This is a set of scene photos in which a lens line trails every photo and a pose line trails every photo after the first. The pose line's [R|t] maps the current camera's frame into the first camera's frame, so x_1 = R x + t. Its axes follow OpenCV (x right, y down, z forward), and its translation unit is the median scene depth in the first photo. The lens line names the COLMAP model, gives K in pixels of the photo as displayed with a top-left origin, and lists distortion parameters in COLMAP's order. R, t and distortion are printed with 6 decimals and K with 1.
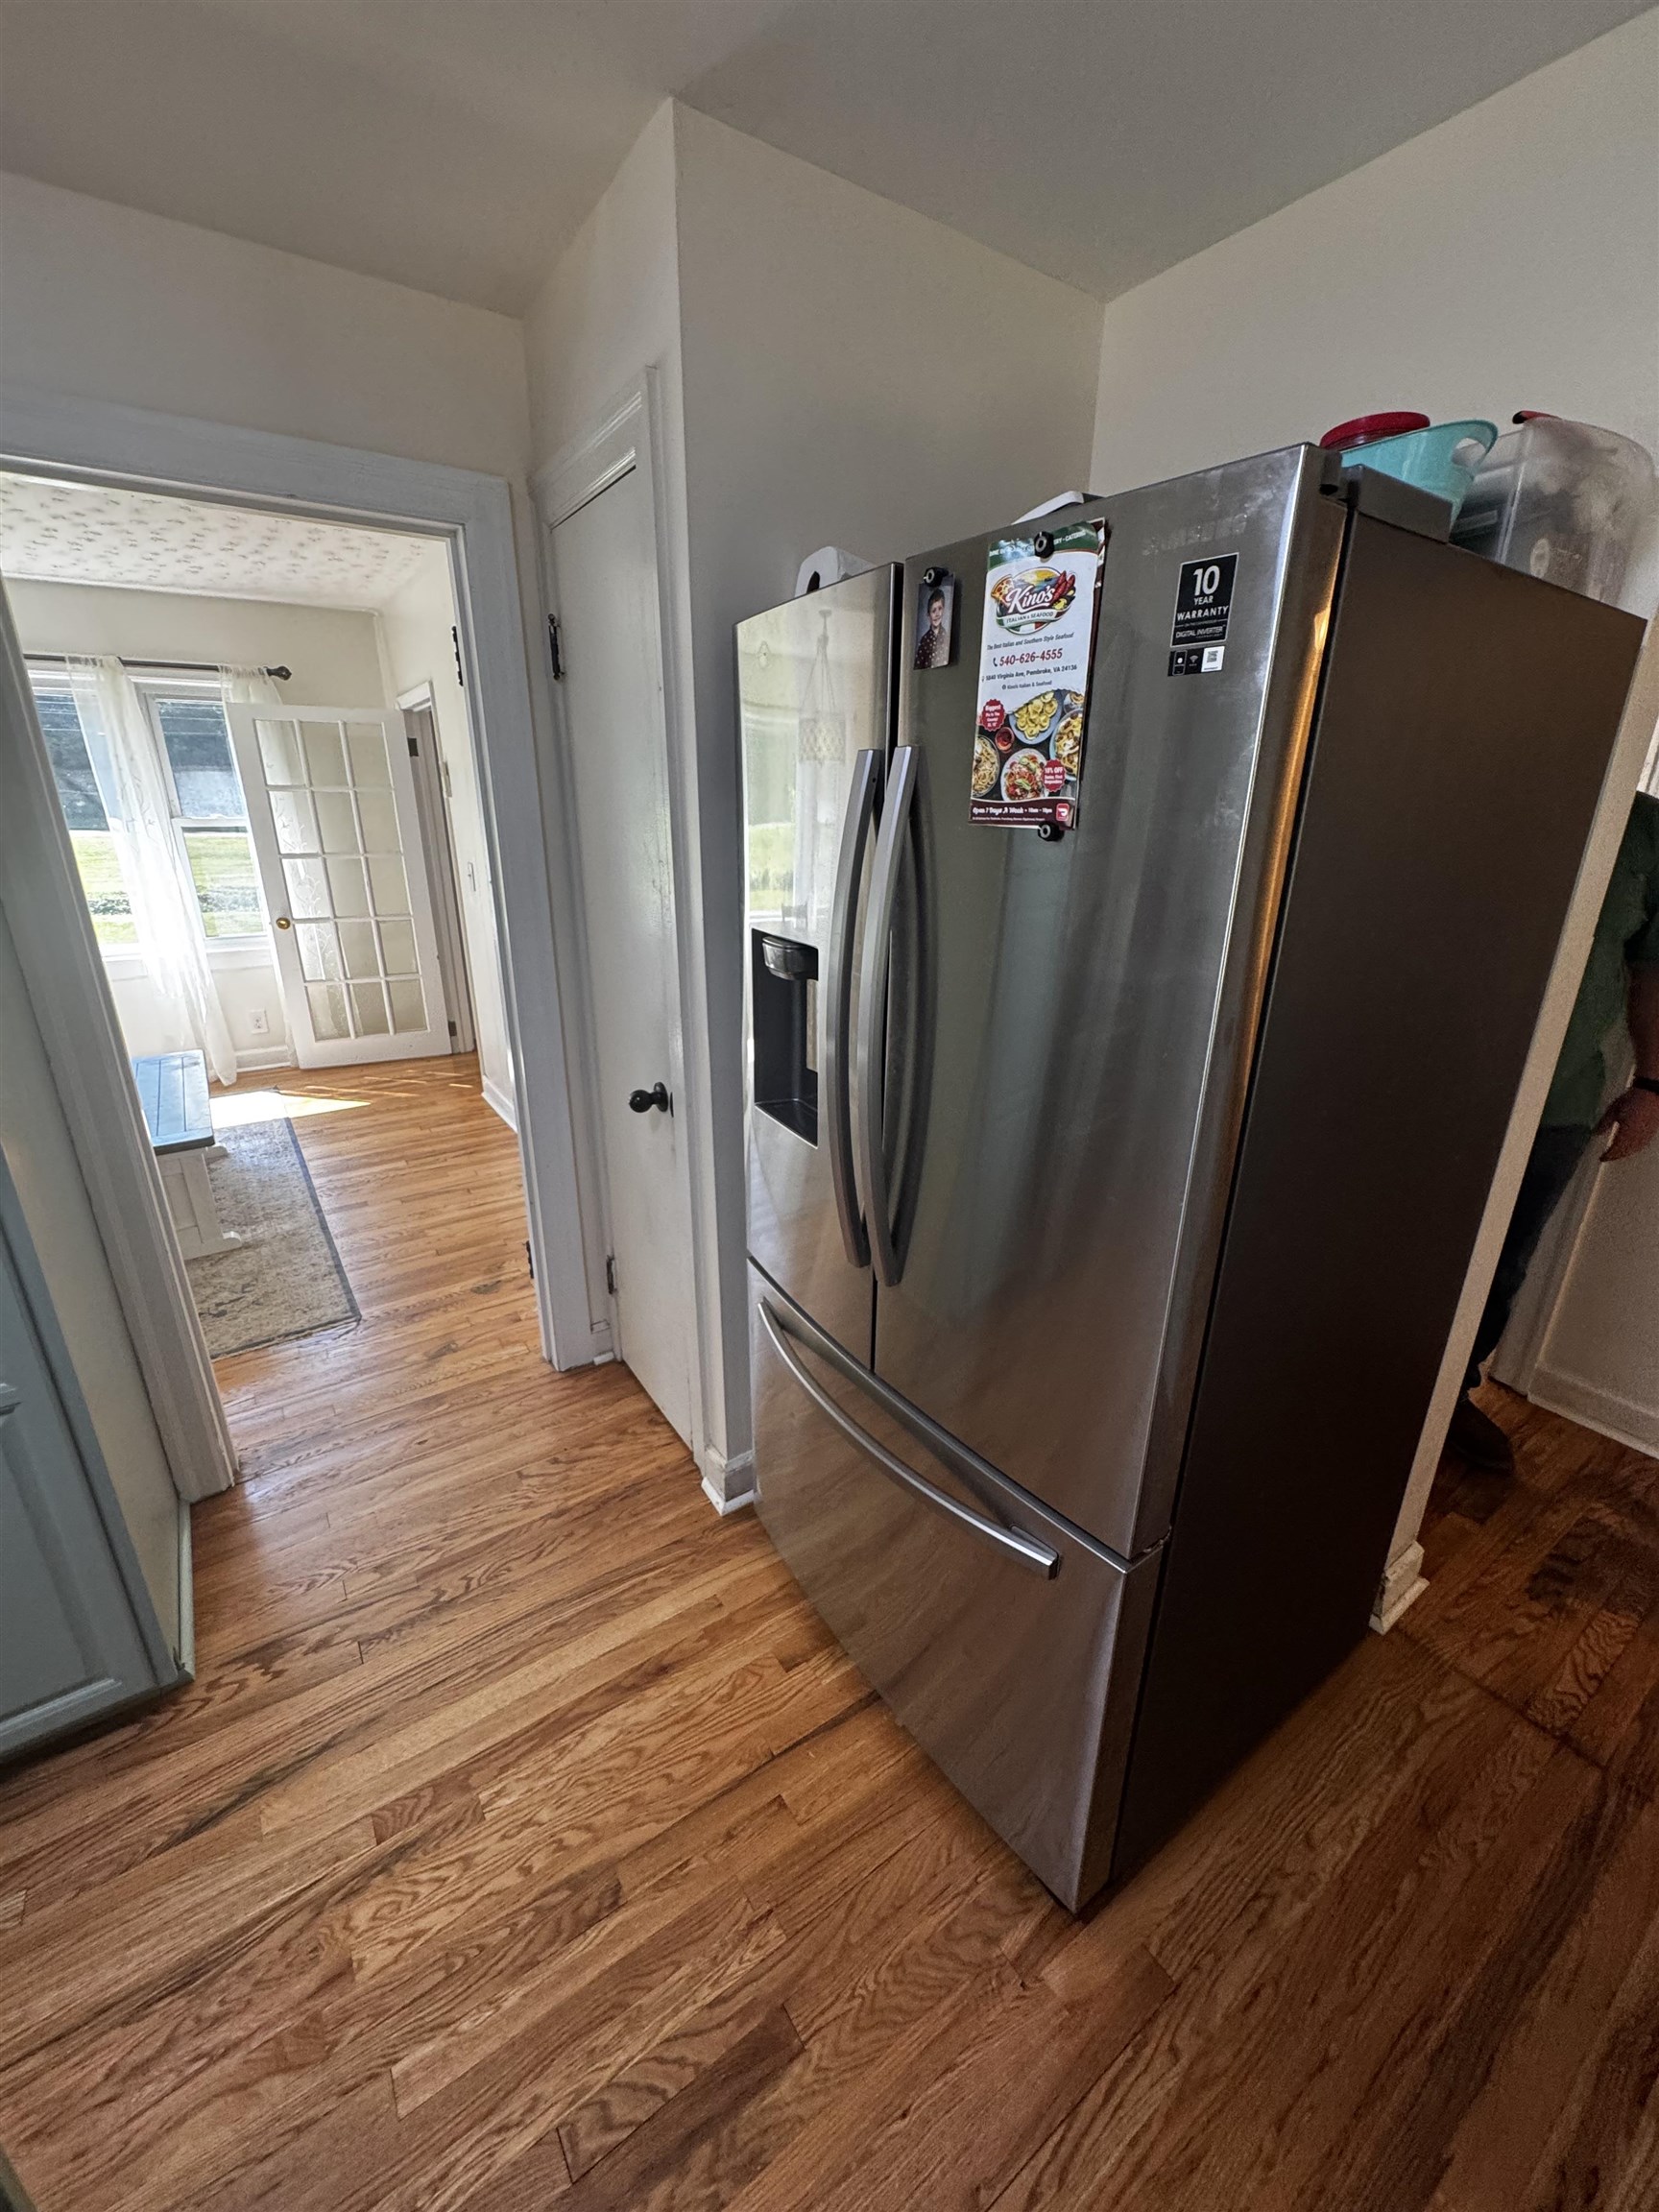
lens RADIAL K [[881.8, 0, 828.8], [0, 881.8, 1104.1], [0, 0, 1]] dist [-0.002383, 0.000693]
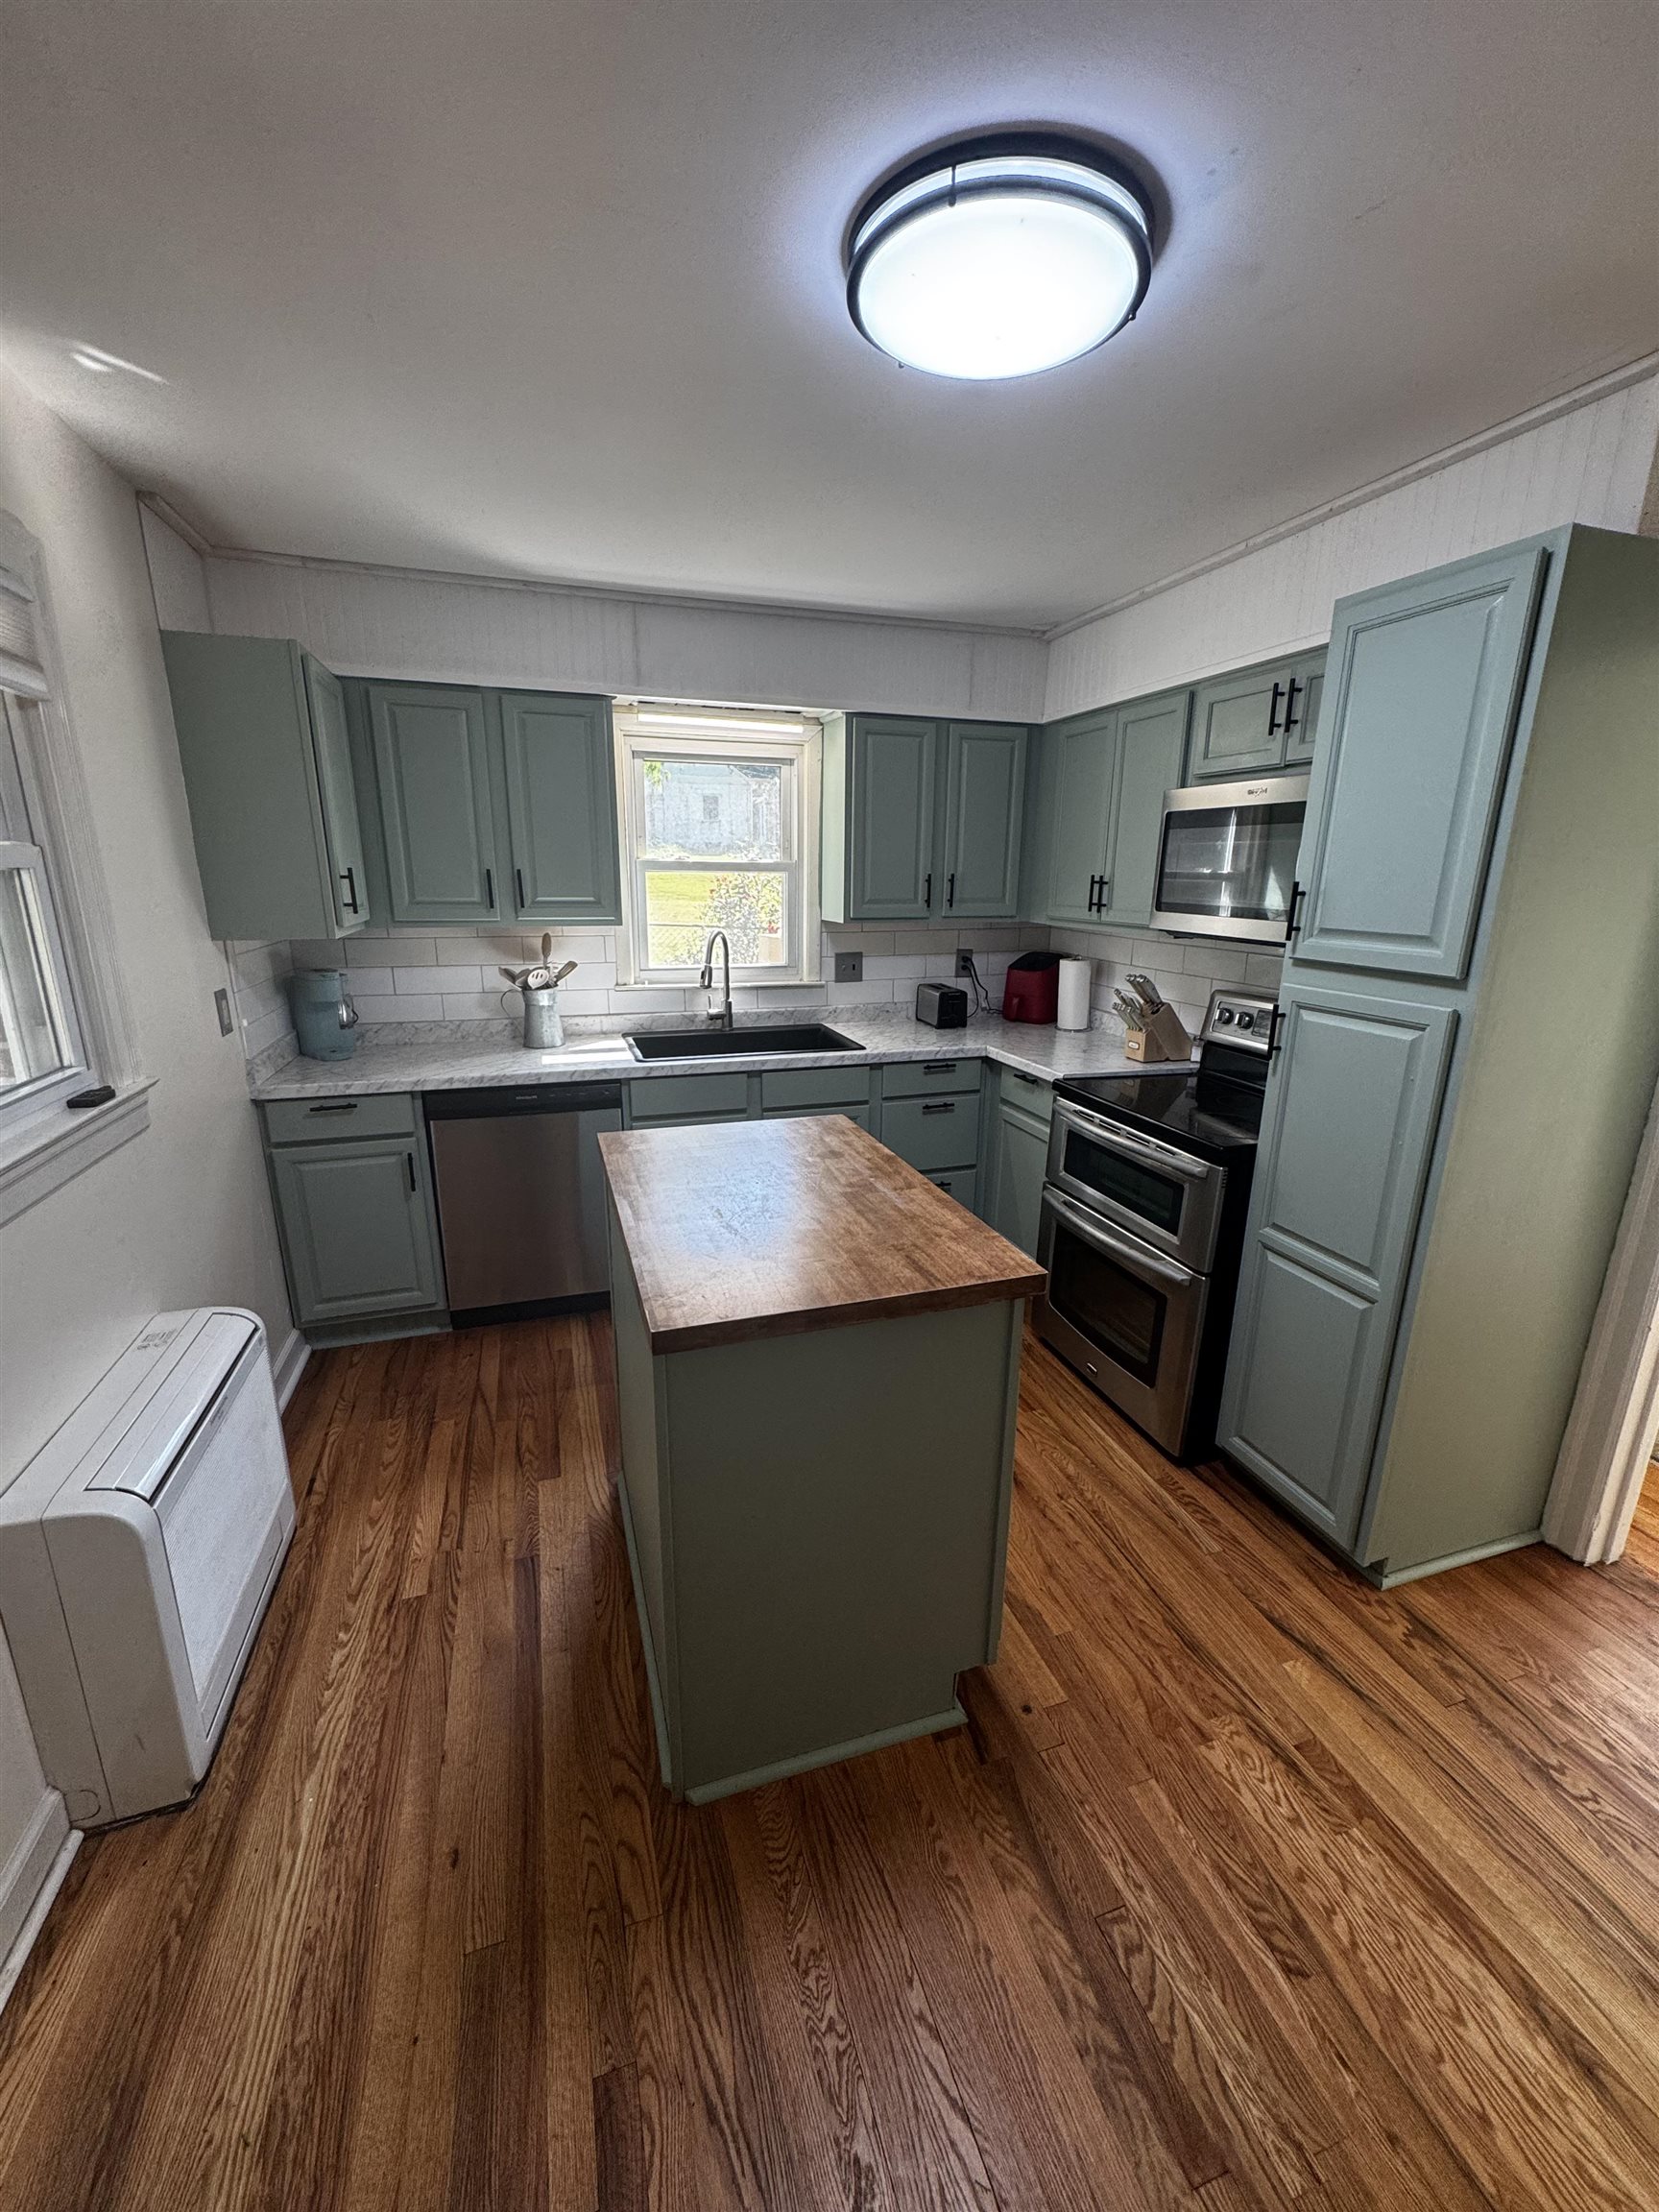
lens RADIAL K [[881.8, 0, 830.7], [0, 881.8, 1109.5], [0, 0, 1]] dist [-0.002383, 0.000693]
pose [[-0.286739, 0.238995, -0.927719, 0.578900], [-0.326302, 0.886115, 0.329130, -0.118435], [0.900726, 0.397091, -0.176100, 0.299928]]
